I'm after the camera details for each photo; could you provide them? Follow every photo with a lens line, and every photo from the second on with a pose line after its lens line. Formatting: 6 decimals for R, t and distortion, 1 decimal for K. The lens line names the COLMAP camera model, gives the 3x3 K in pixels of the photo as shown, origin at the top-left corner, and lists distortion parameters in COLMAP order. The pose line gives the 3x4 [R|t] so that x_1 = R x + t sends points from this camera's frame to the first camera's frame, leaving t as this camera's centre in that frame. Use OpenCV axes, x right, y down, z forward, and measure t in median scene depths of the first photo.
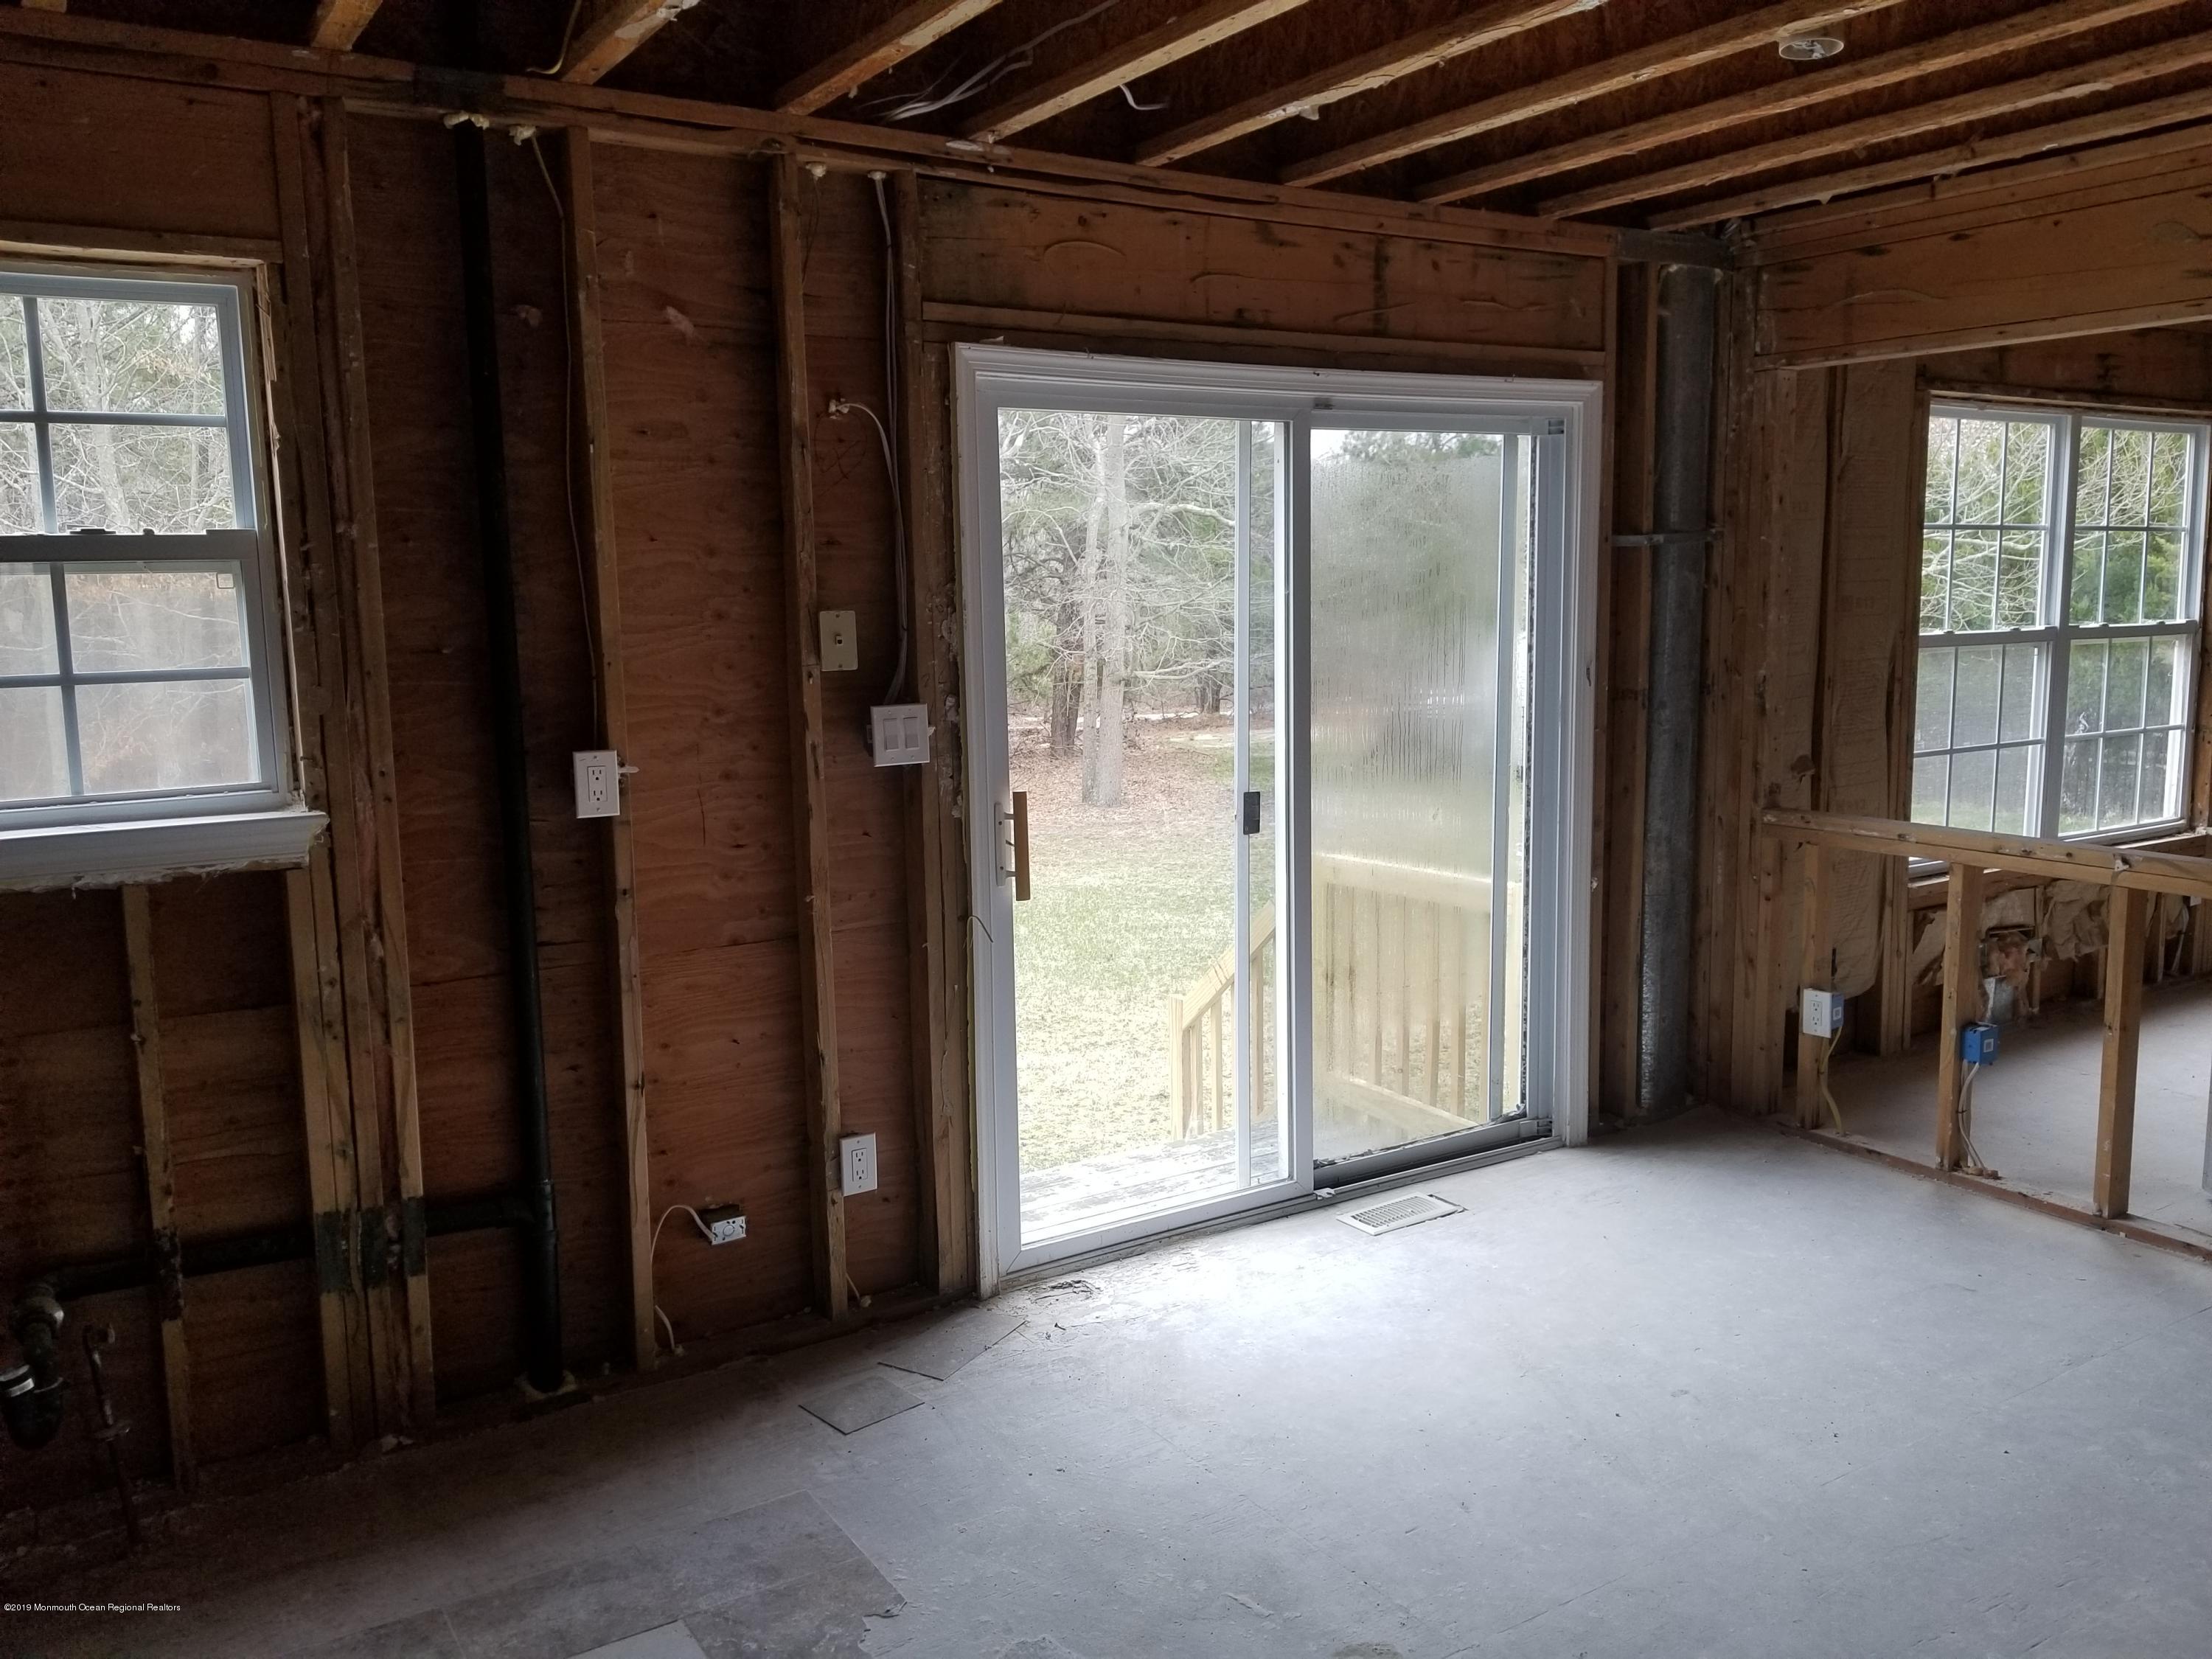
lens RADIAL K [[1715.7, 0, 1039.0], [0, 1715.7, 832.0], [0, 0, 1]] dist [-0.007296, -0.002782]
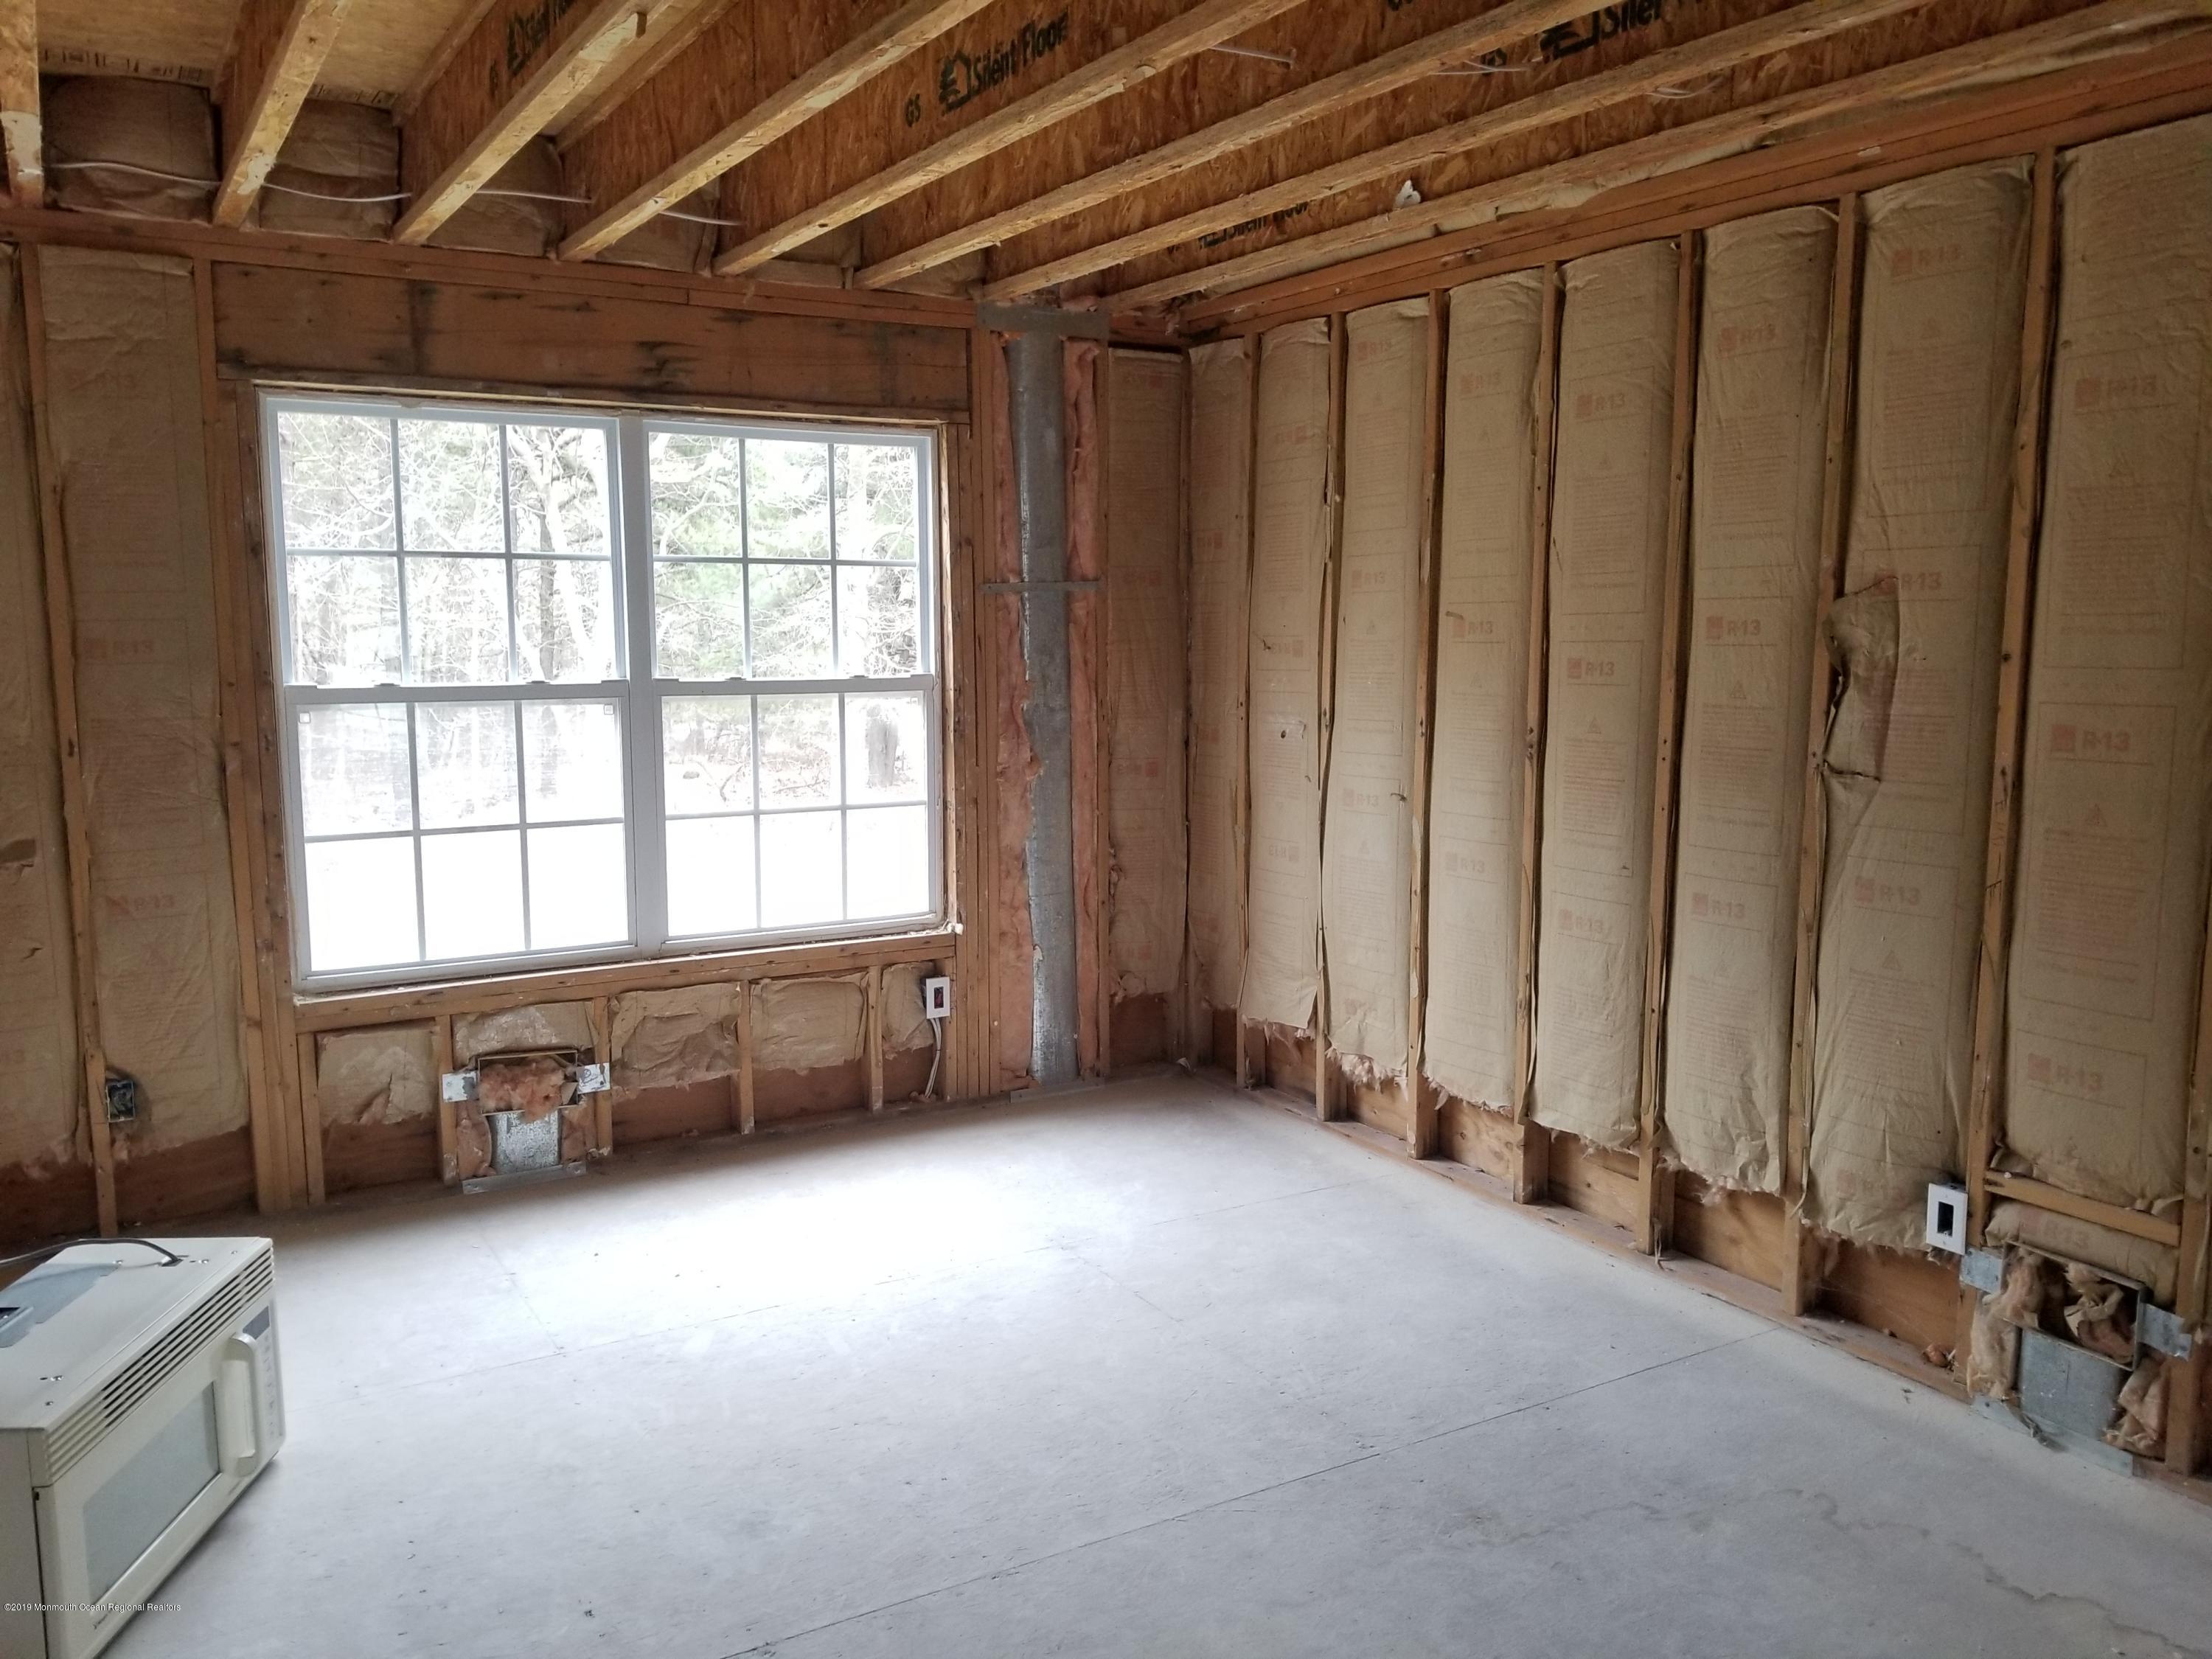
lens RADIAL K [[1685.9, 0, 1111.8], [0, 1685.9, 844.1], [0, 0, 1]] dist [0.000340, -0.053391]
pose [[0.999902, 0.013729, 0.002628, 0.834946], [-0.013706, 0.999871, -0.008426, -0.038544], [-0.002744, 0.008389, 0.999961, 0.204587]]
